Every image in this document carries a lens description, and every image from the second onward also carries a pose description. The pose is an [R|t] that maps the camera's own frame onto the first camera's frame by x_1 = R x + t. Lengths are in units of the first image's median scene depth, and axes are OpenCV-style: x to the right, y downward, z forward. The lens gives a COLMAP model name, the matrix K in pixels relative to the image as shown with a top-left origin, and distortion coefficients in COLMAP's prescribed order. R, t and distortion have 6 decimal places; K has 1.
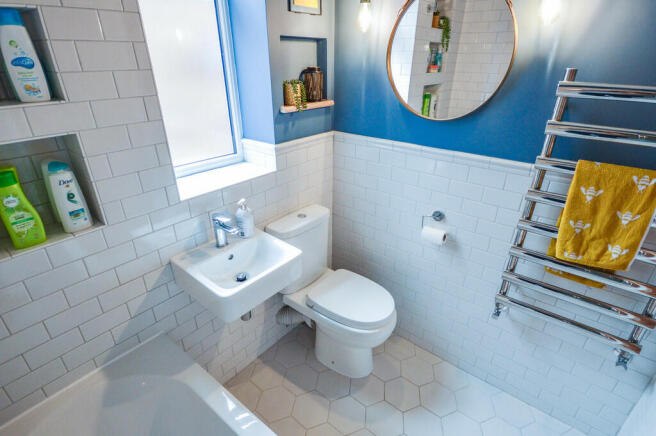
lens RADIAL K [[326.5, 0, 326.3], [0, 326.5, 221.7], [0, 0, 1]] dist [-0.000004, 0.000231]
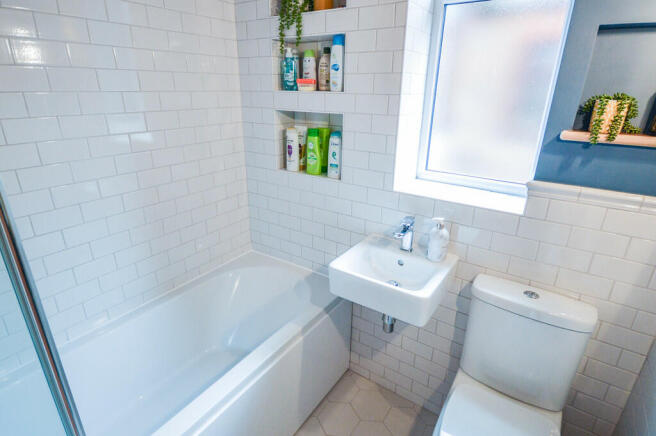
lens RADIAL K [[351.9, 0, 328.0], [0, 351.9, 218.0], [0, 0, 1]] dist [-0.001147, -0.000694]
pose [[0.087454, 0.357326, -0.929876, 0.606714], [-0.457019, 0.843812, 0.281272, -0.198193], [0.885147, 0.400373, 0.237100, 0.511884]]
